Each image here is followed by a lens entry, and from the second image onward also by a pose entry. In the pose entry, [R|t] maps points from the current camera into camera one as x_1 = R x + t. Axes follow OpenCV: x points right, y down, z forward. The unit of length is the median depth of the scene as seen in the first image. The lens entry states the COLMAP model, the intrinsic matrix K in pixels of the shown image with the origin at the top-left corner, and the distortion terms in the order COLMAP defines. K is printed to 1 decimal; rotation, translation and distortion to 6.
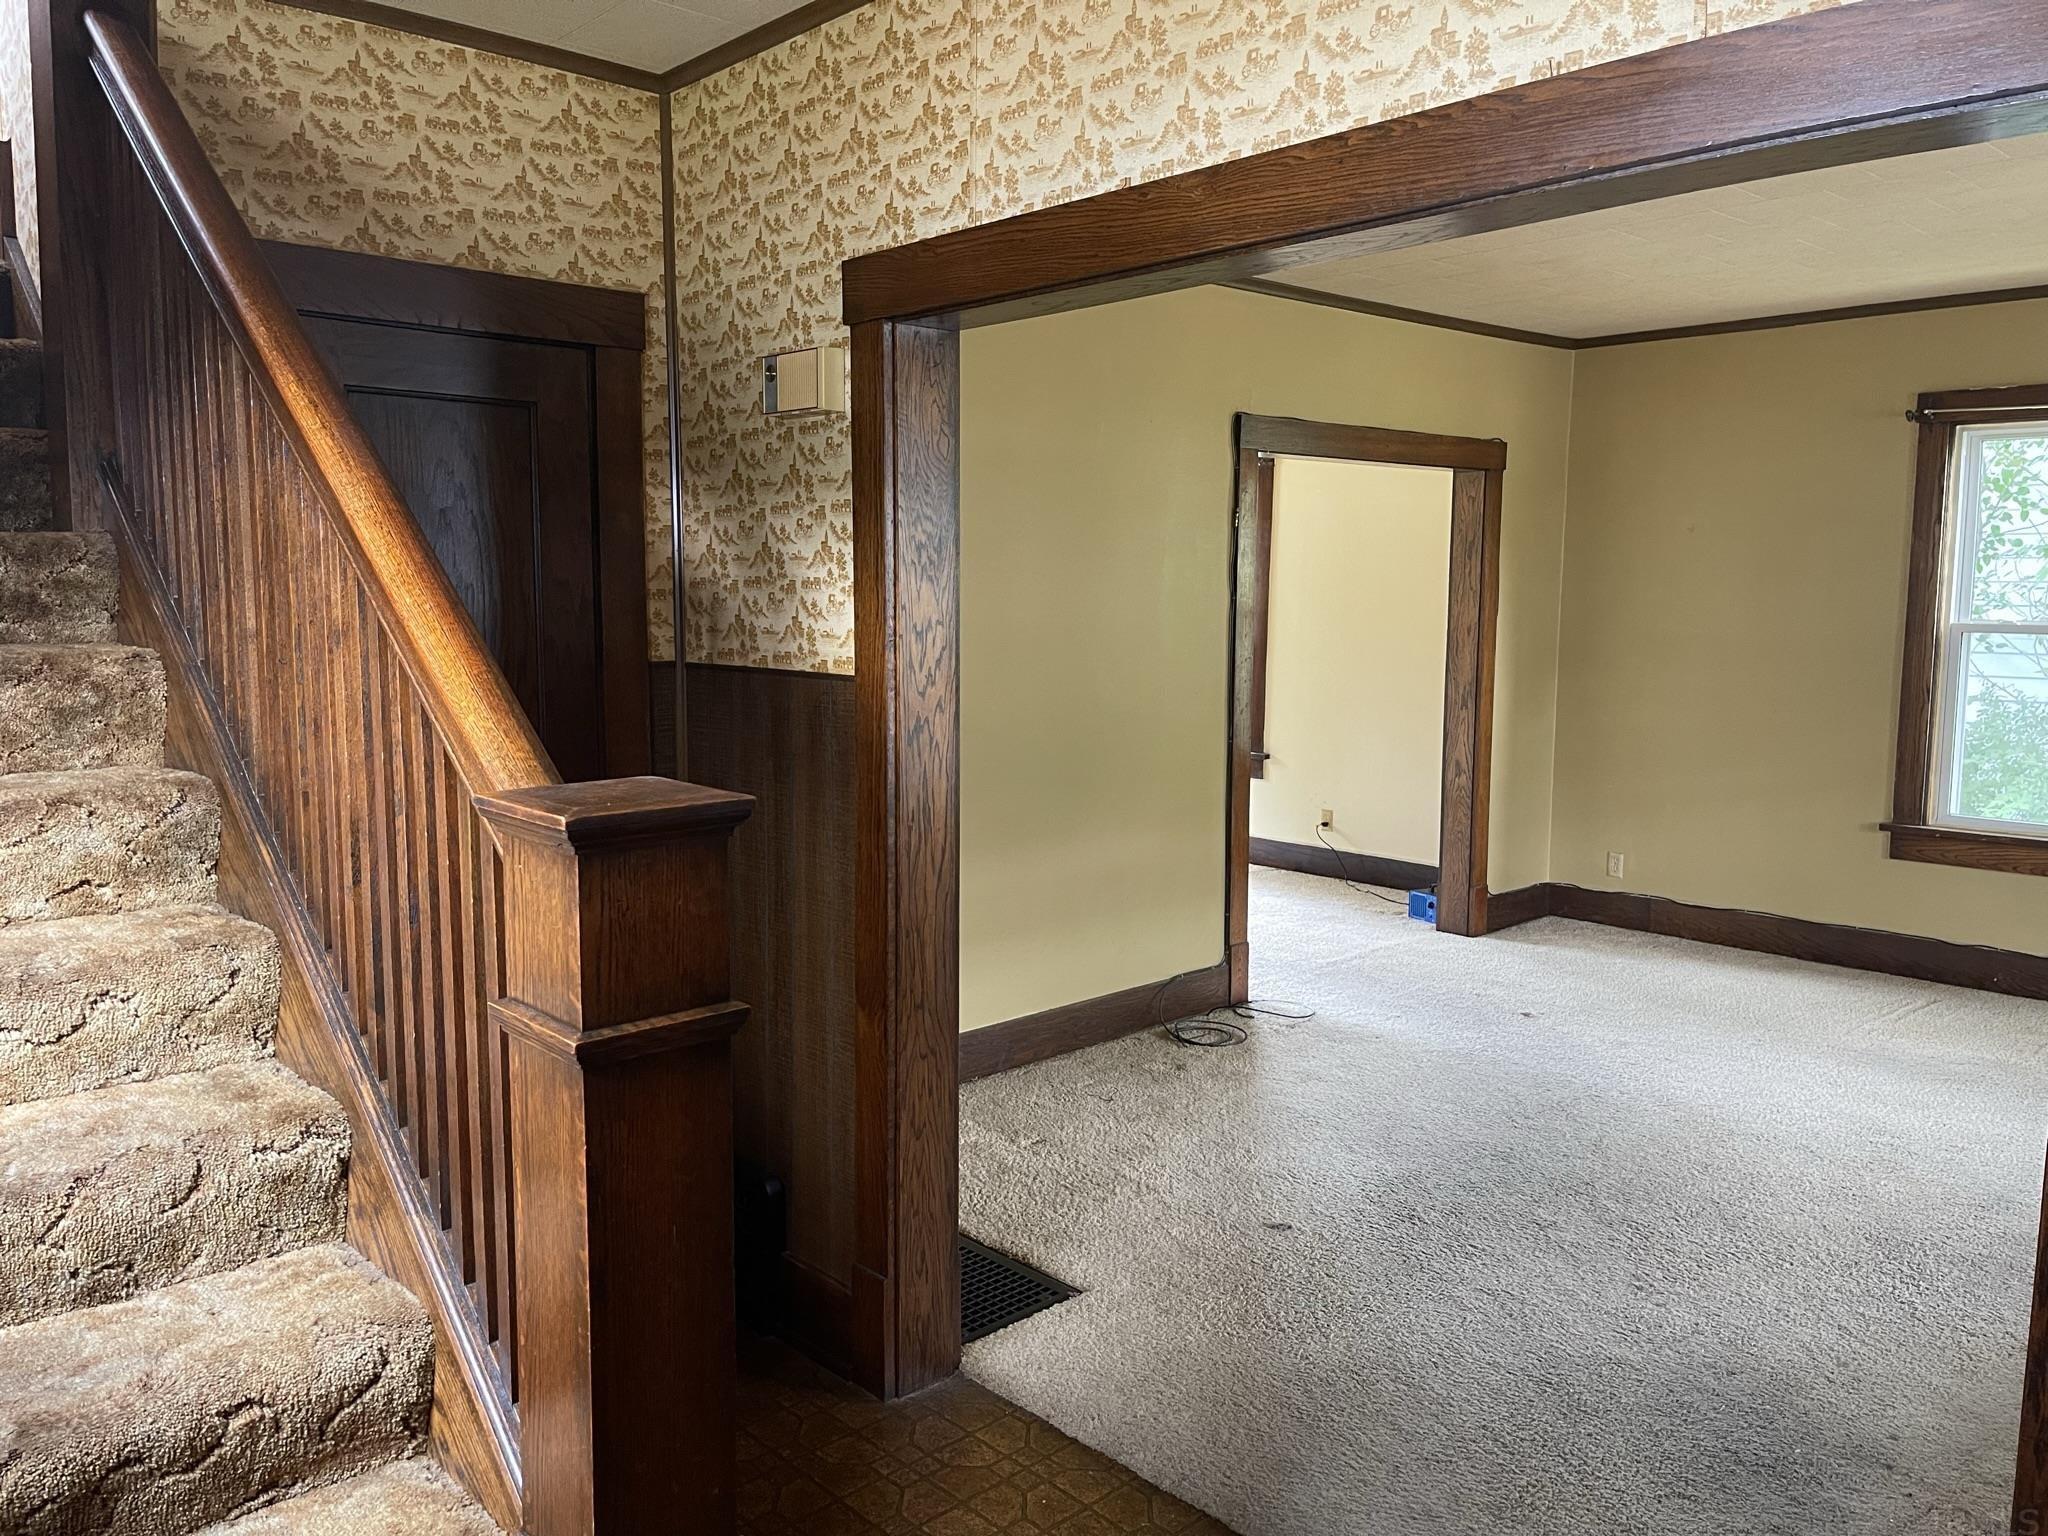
lens RADIAL K [[1559.5, 0, 1017.7], [0, 1559.5, 770.6], [0, 0, 1]] dist [0.072514, -0.094388]
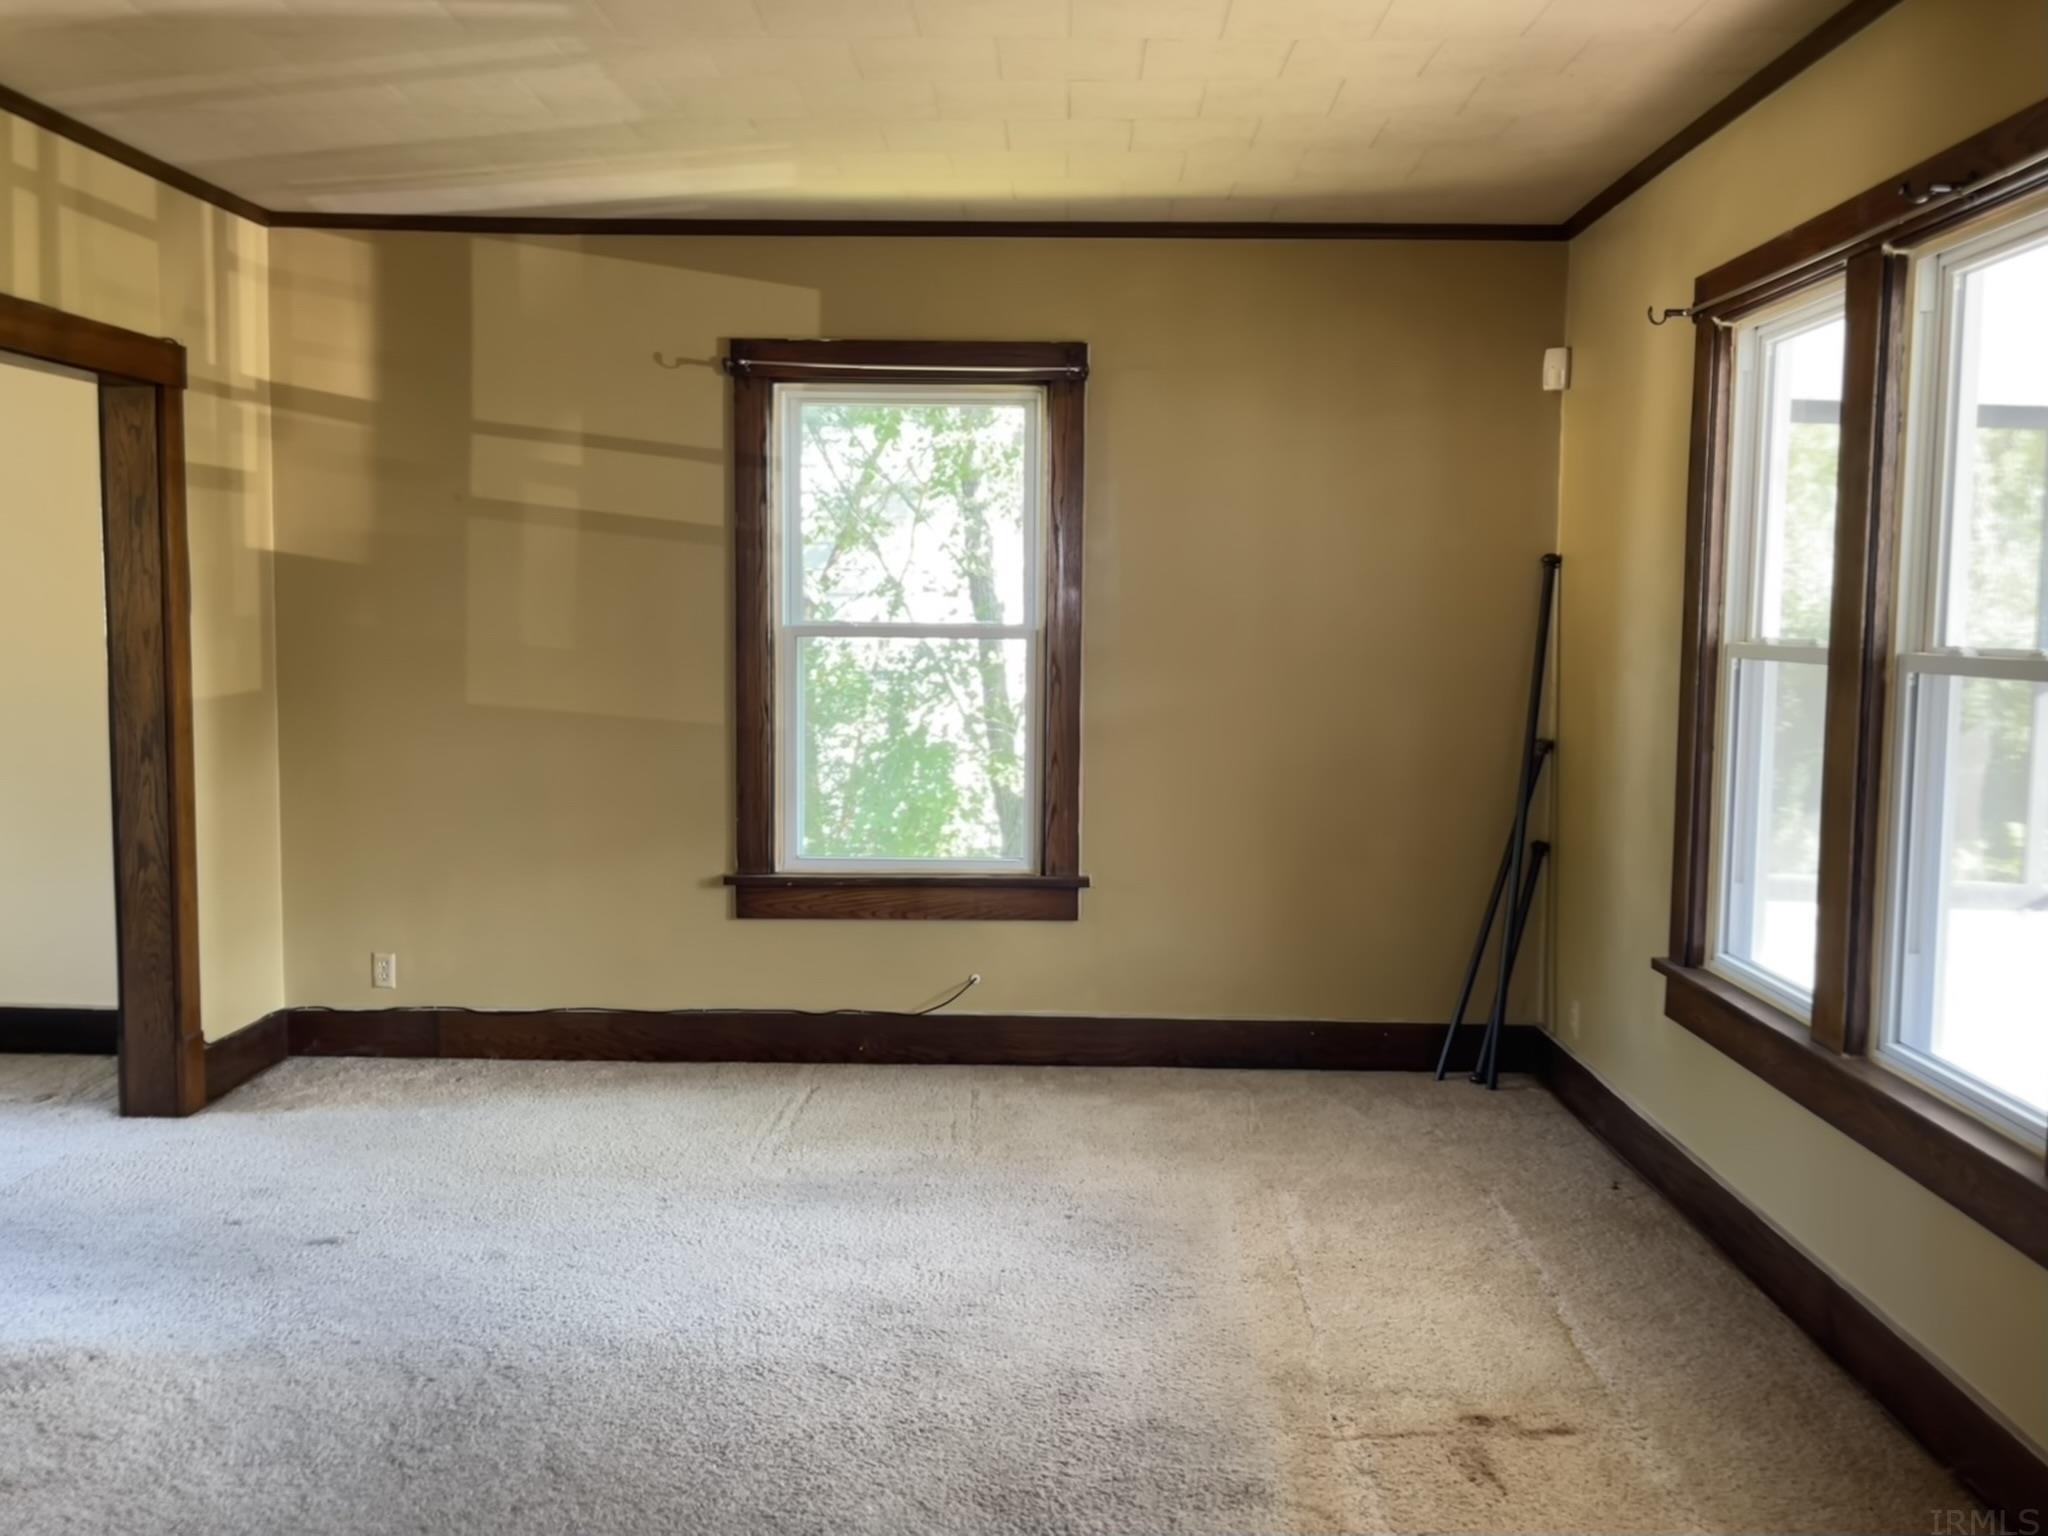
lens RADIAL K [[1811.7, 0, 1081.2], [0, 1811.7, 763.3], [0, 0, 1]] dist [0.024523, -0.004103]
pose [[0.684802, -0.056210, 0.726558, 0.013801], [0.077446, 0.996988, 0.004136, -0.021898], [-0.724602, 0.053436, 0.687092, 0.394585]]
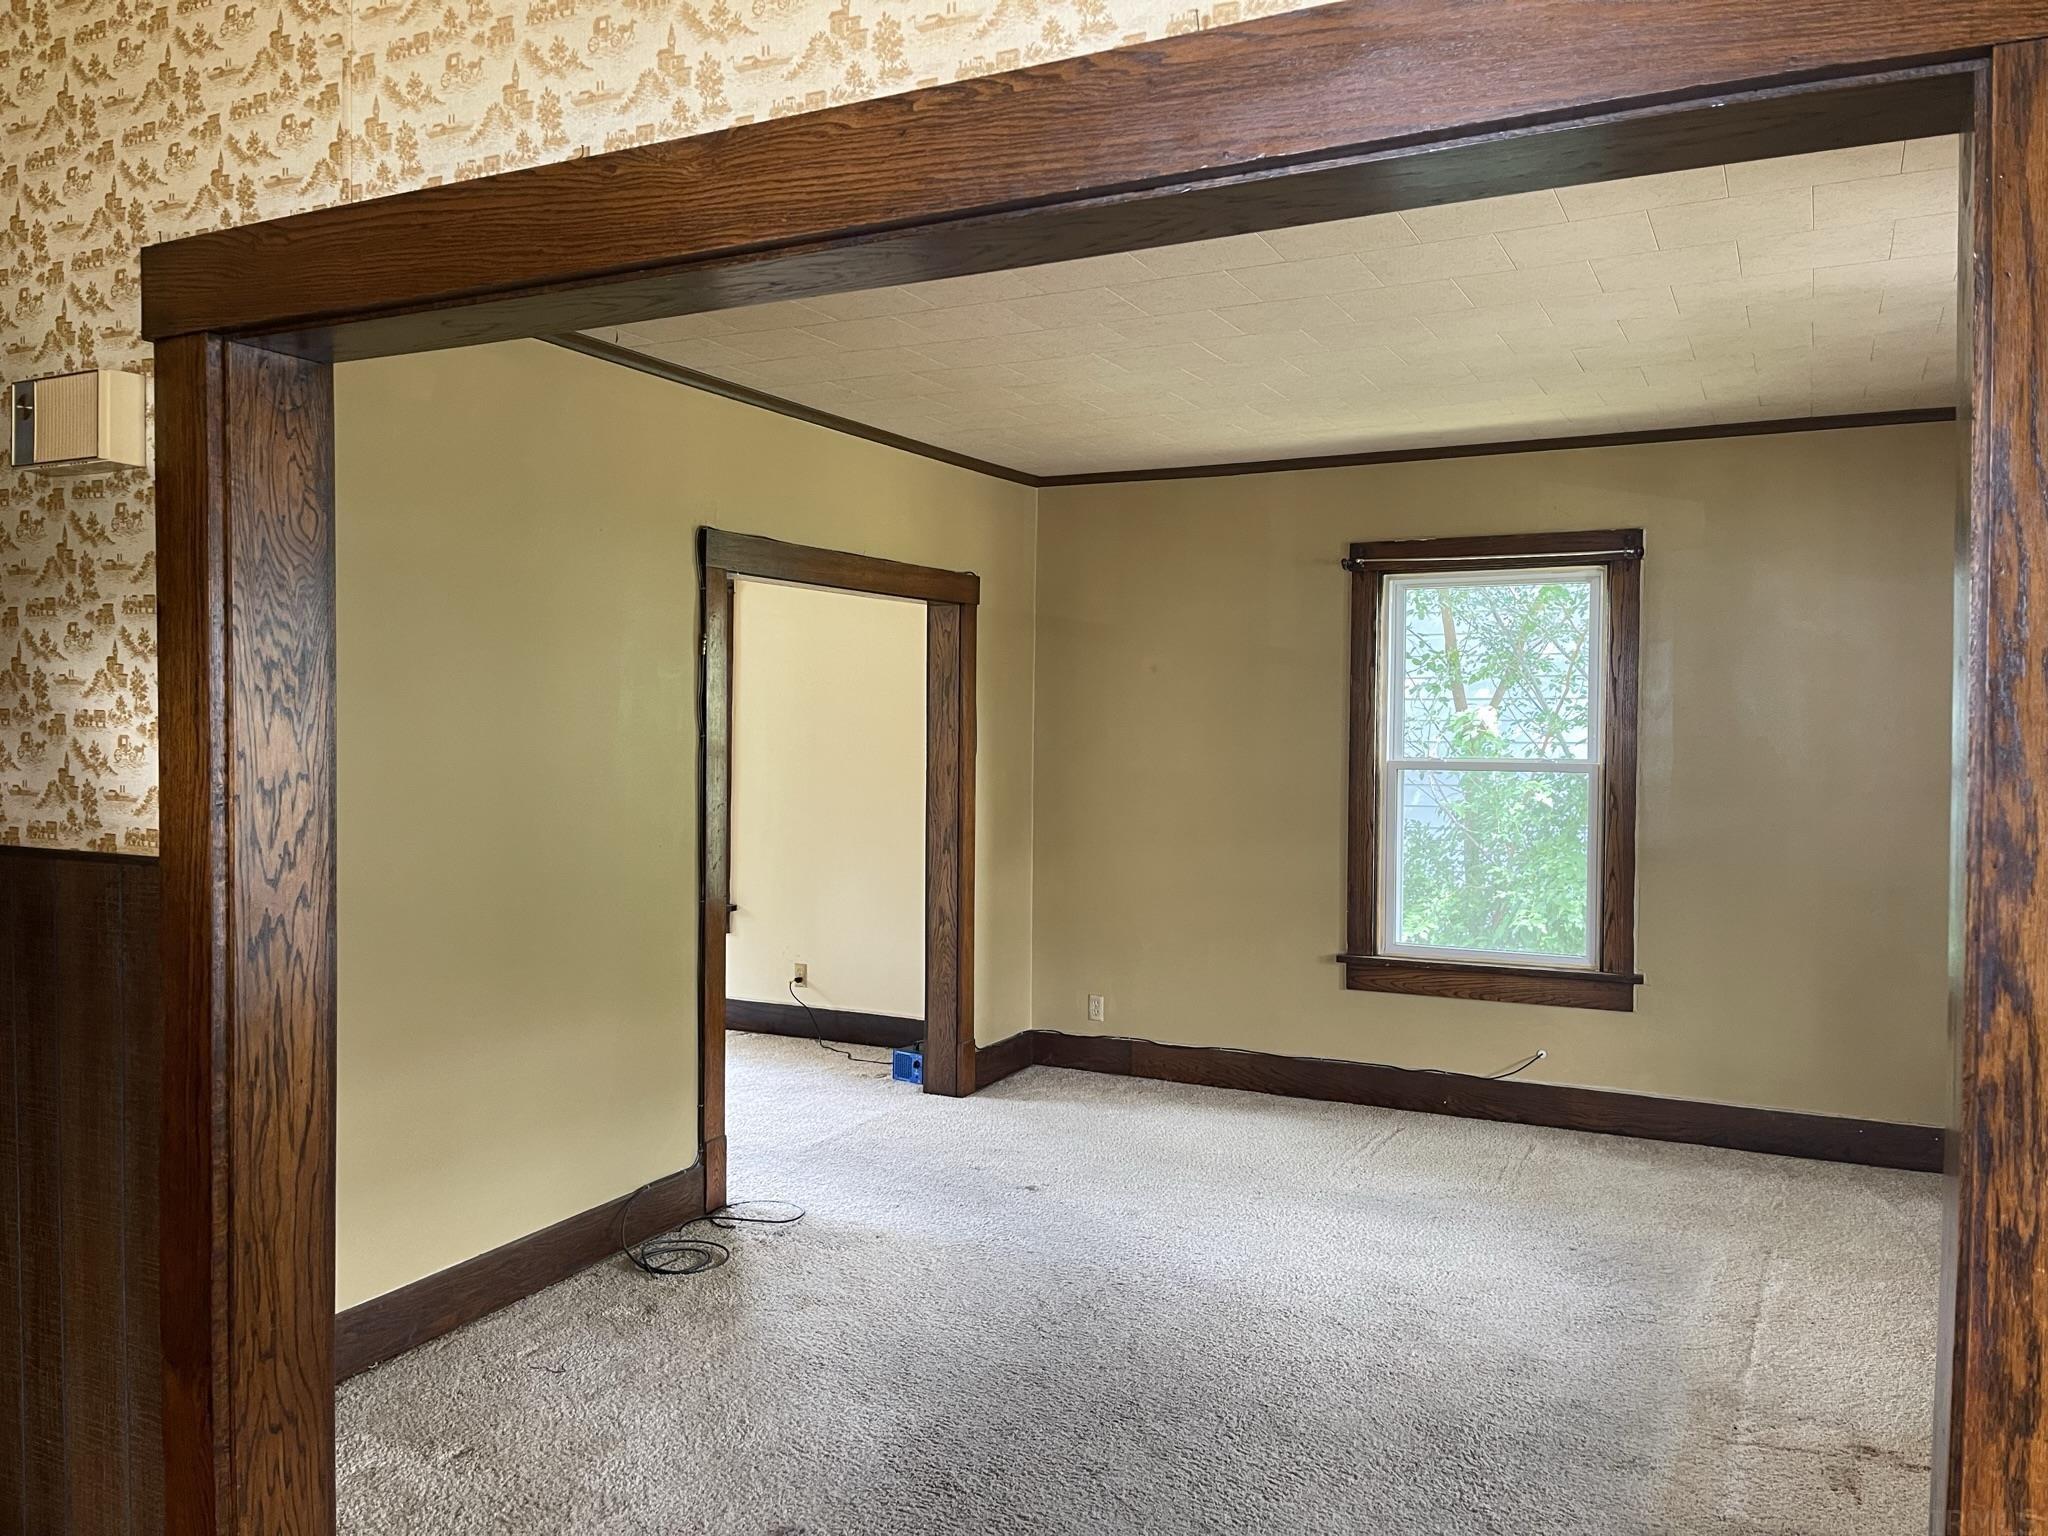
lens RADIAL K [[1568.3, 0, 1037.3], [0, 1568.3, 761.6], [0, 0, 1]] dist [0.064748, -0.088822]
pose [[0.935442, -0.006525, 0.353421, 0.004309], [0.038912, 0.995654, -0.084612, -0.021462], [-0.351333, 0.092902, 0.931630, 0.171287]]
